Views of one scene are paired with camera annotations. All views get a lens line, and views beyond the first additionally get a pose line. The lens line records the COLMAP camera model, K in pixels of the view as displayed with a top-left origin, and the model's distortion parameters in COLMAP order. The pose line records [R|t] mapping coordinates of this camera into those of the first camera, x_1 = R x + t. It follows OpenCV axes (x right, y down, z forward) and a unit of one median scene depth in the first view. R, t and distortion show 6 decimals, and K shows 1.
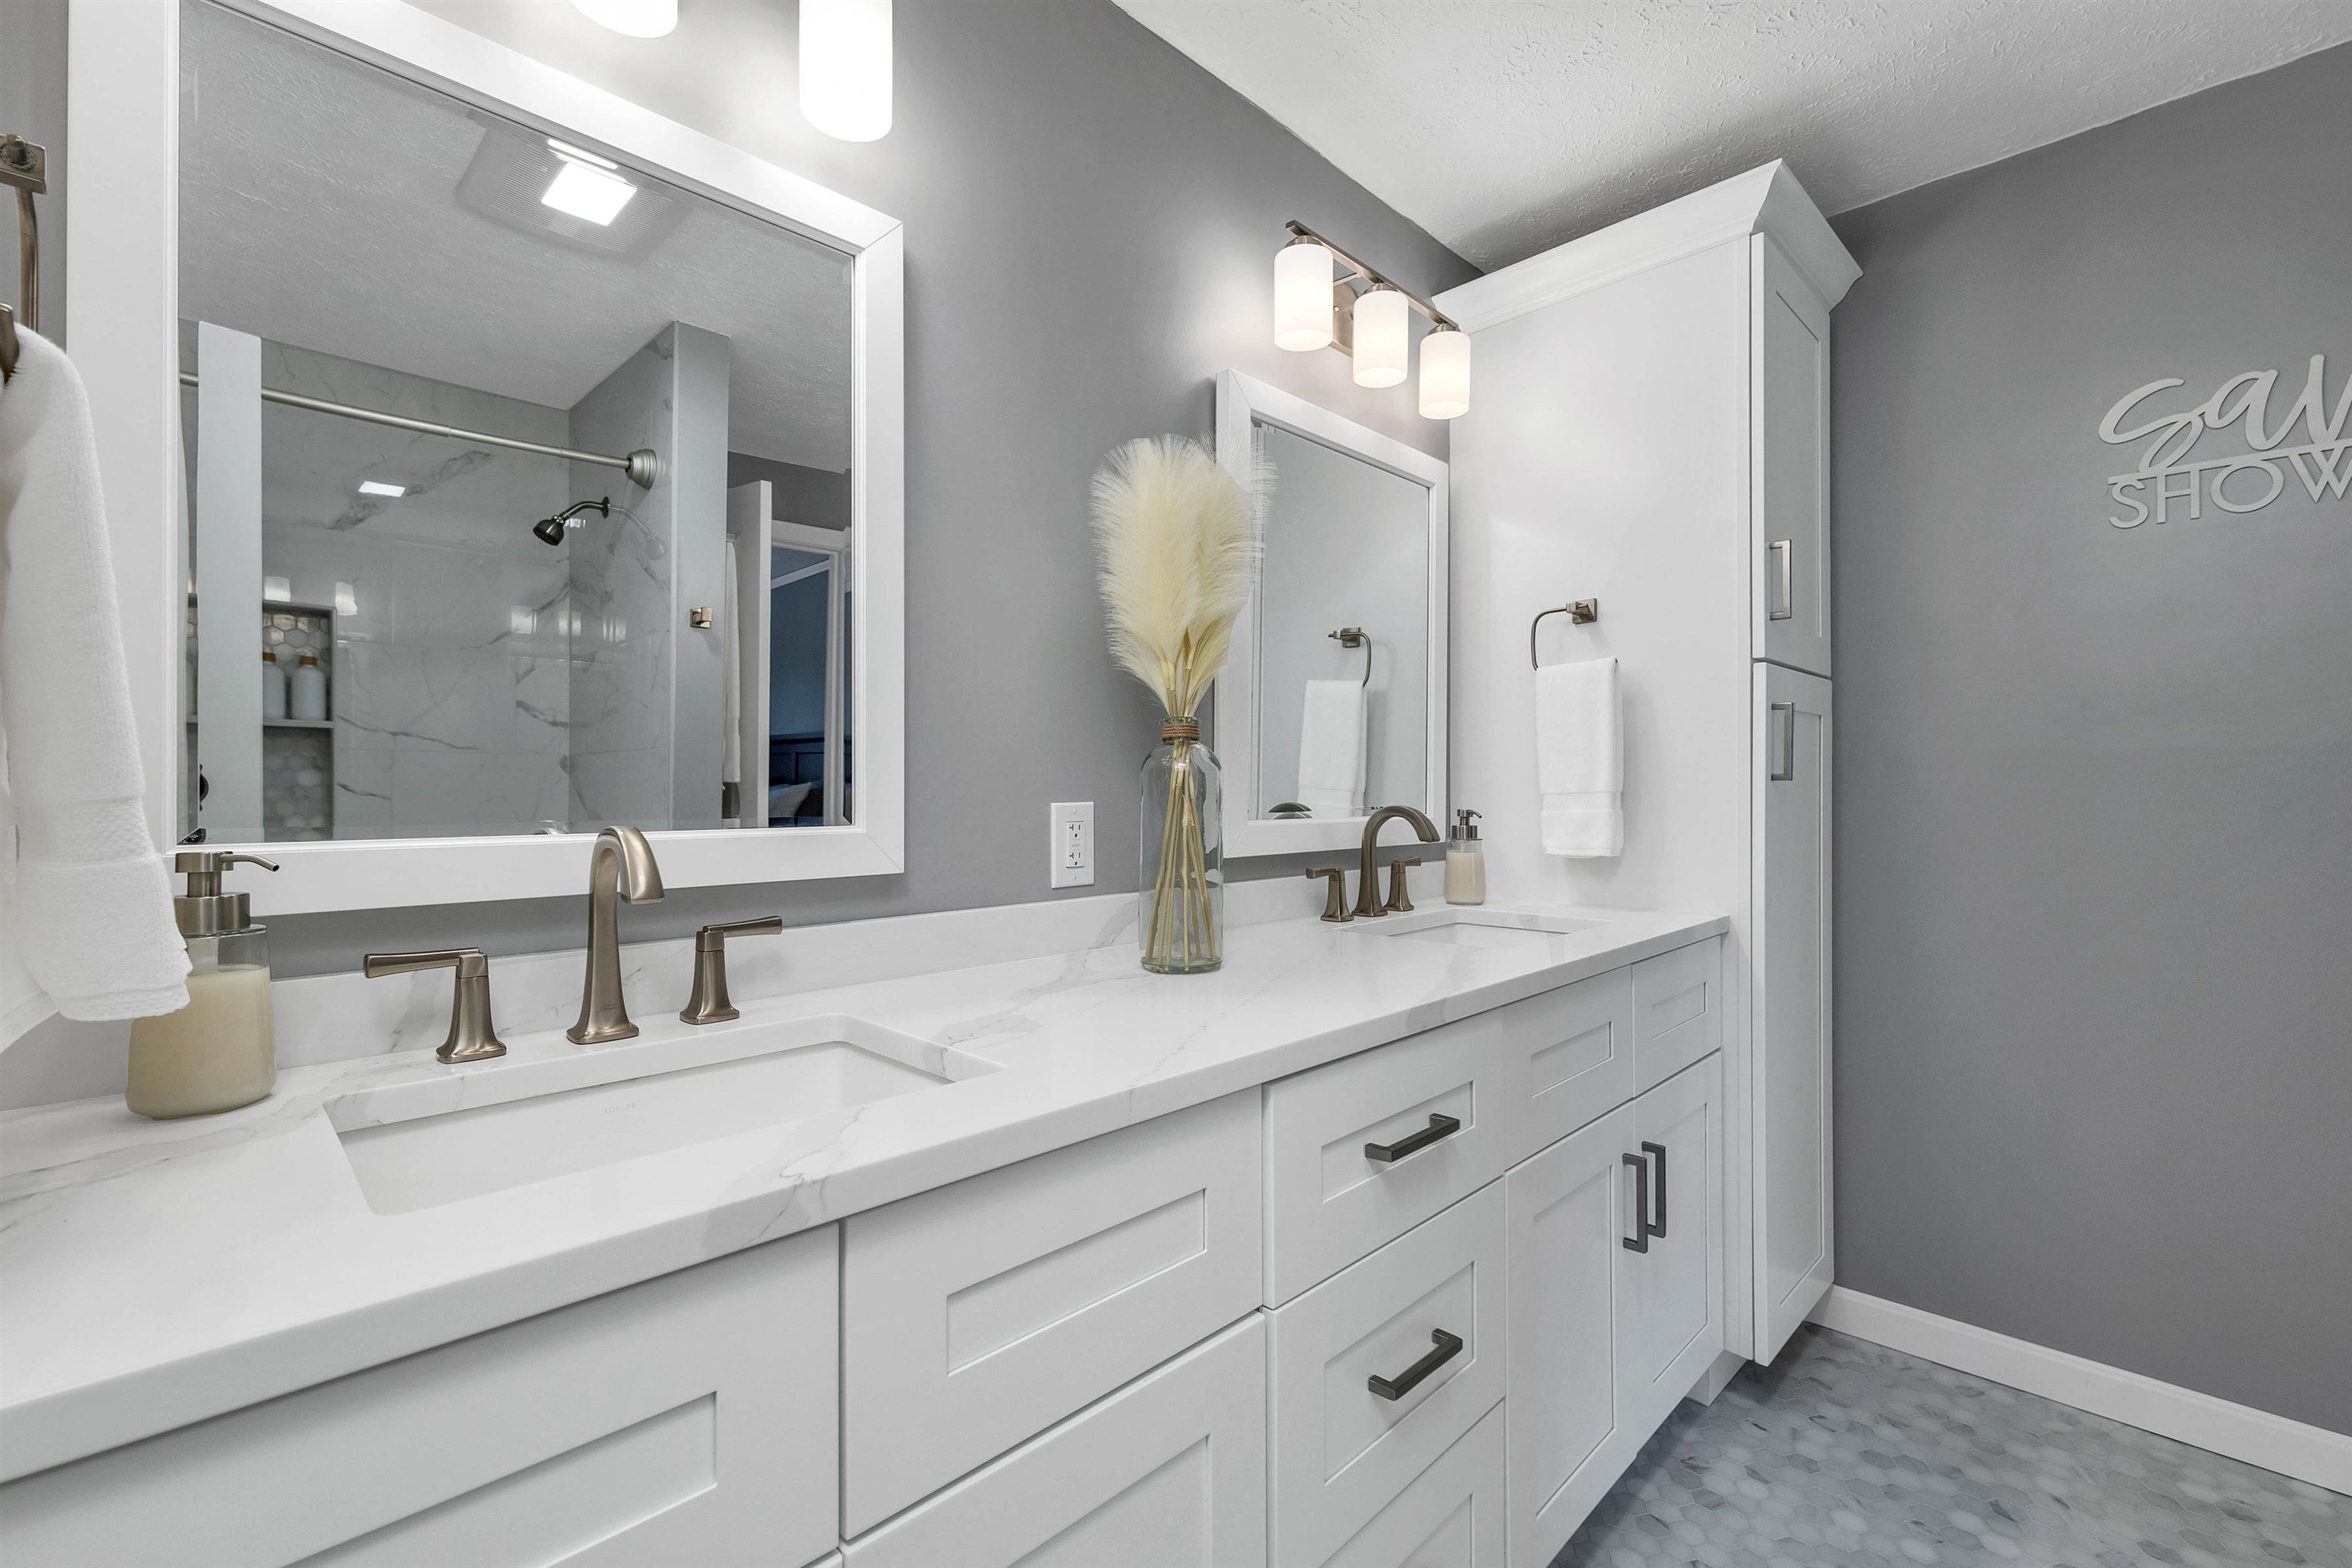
lens RADIAL K [[997.3, 0, 1162.9], [0, 997.3, 791.1], [0, 0, 1]] dist [-0.001931, -0.000771]
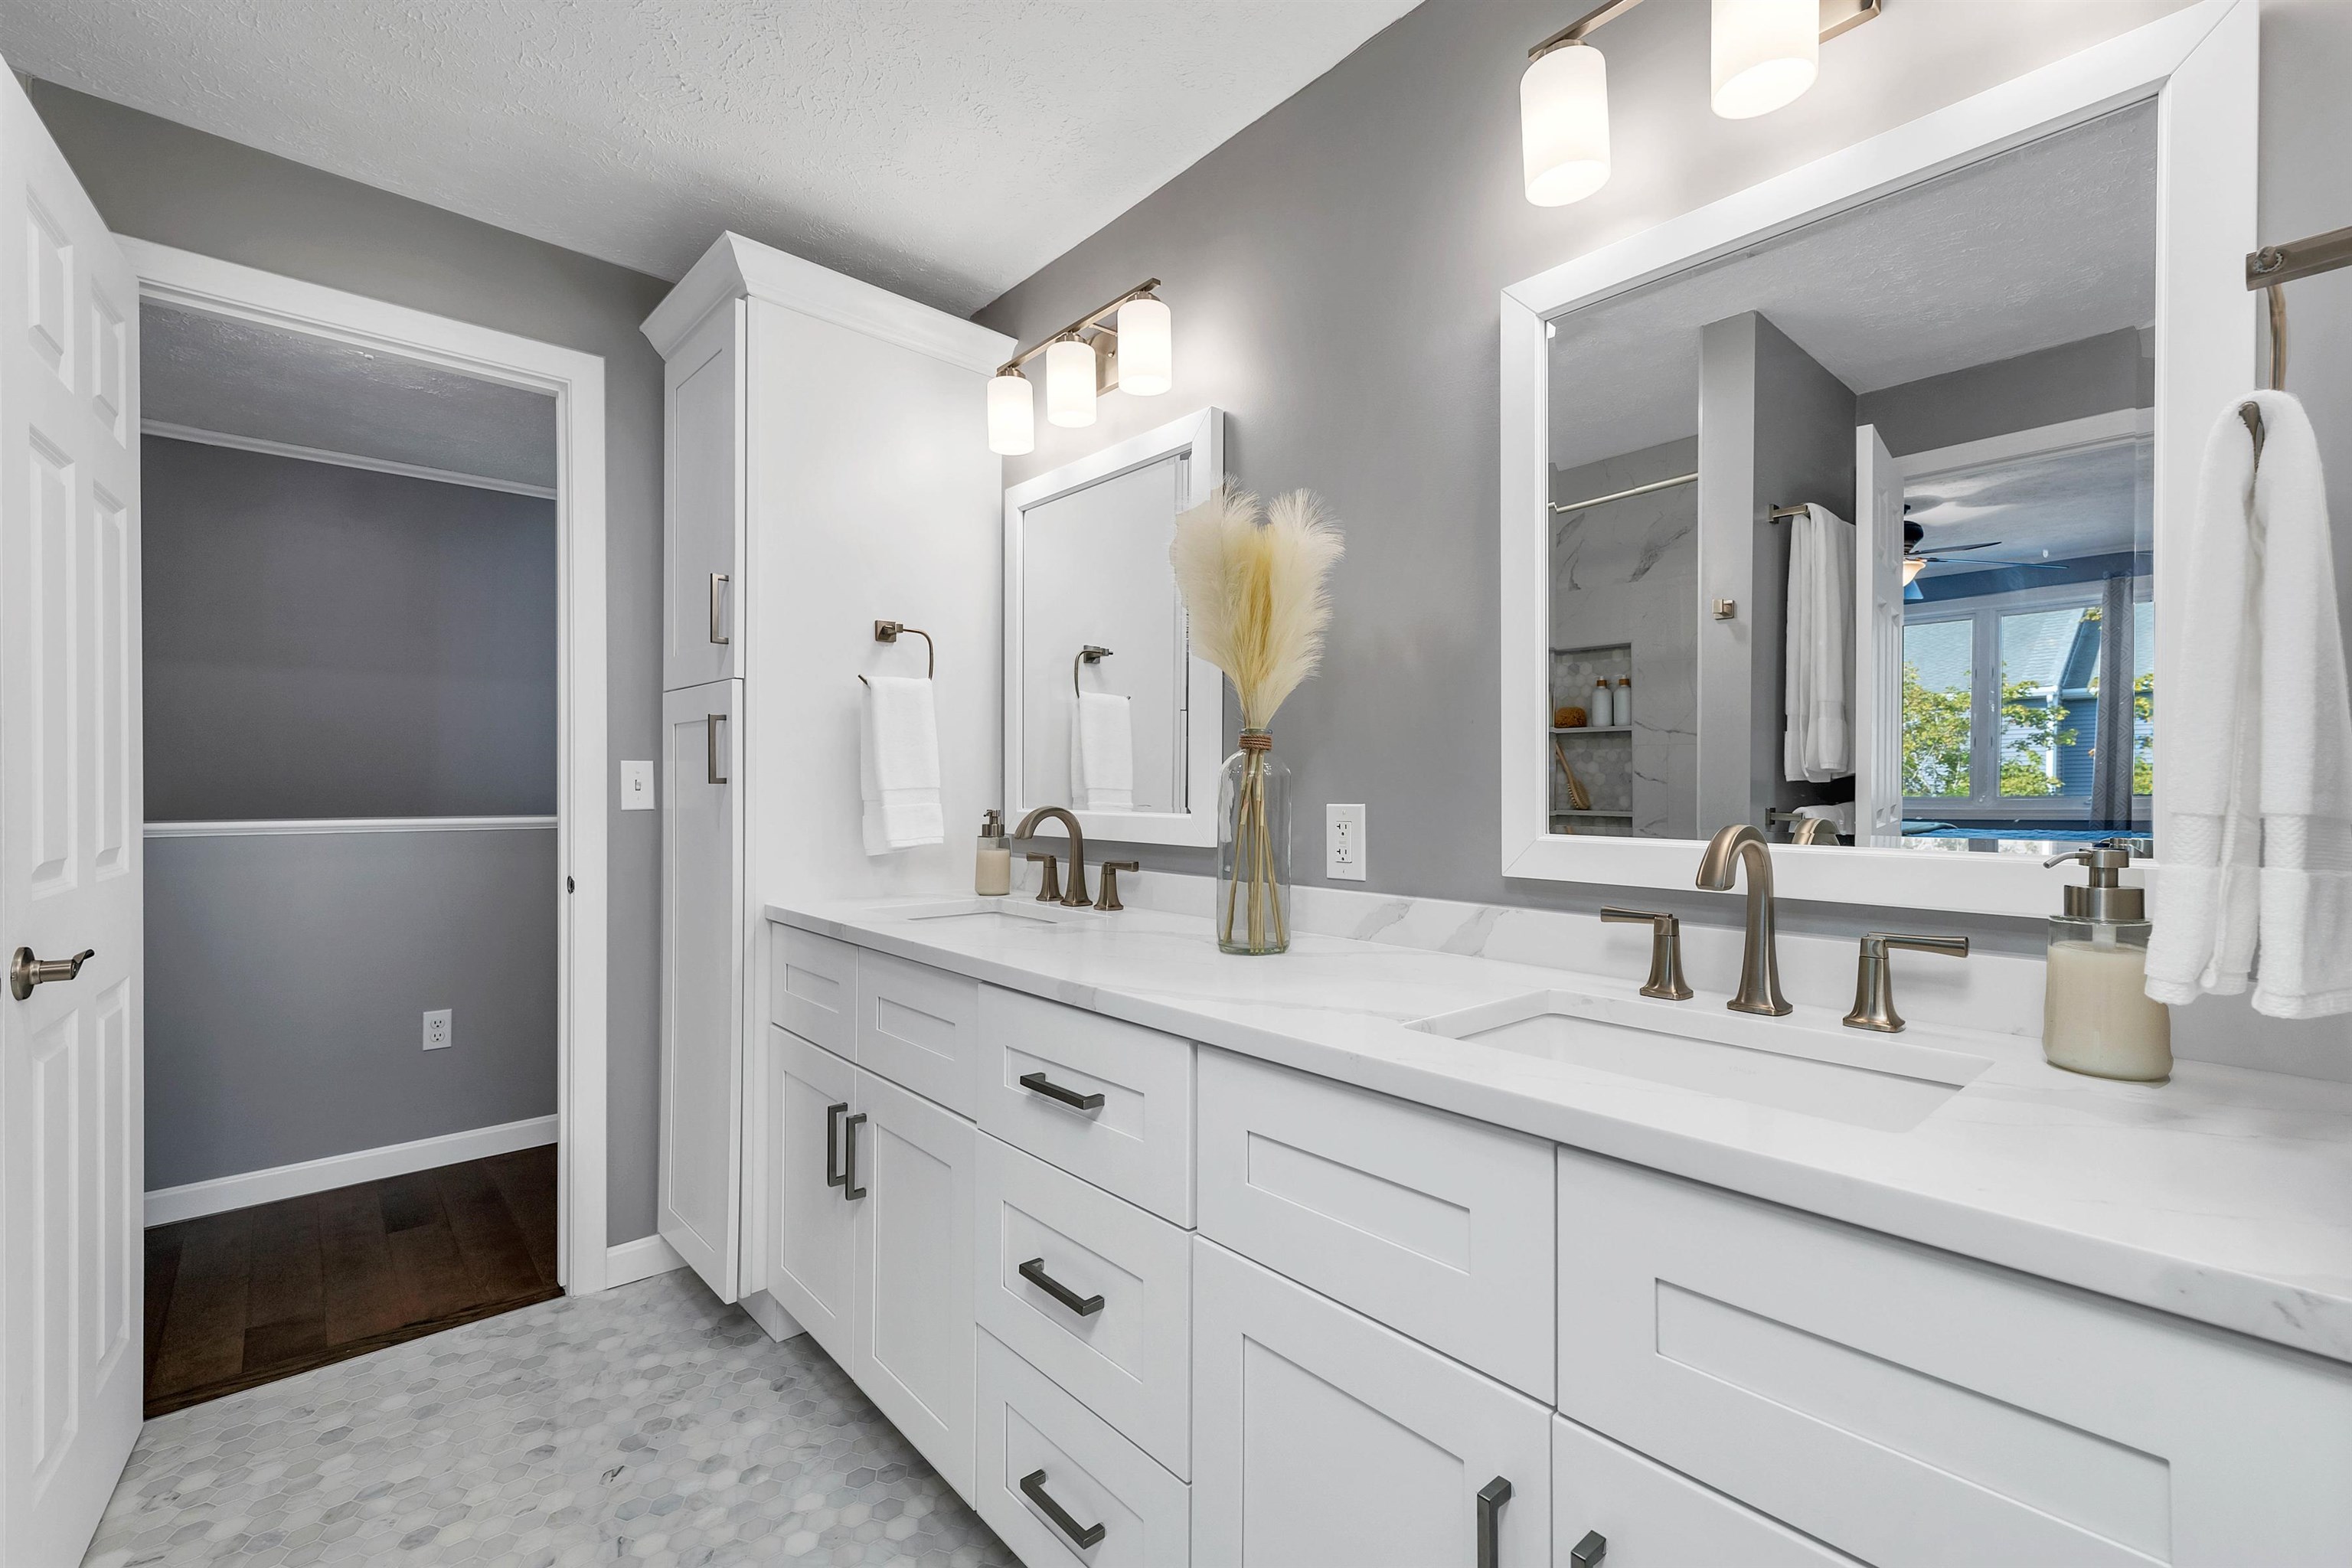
lens RADIAL K [[997.3, 0, 1162.7], [0, 997.3, 783.6], [0, 0, 1]] dist [-0.001931, -0.000771]
pose [[-0.055643, 0.012174, -0.998377, 1.012524], [0.007235, 0.999904, 0.011789, -0.024564], [0.998425, -0.006567, -0.055726, 0.848511]]
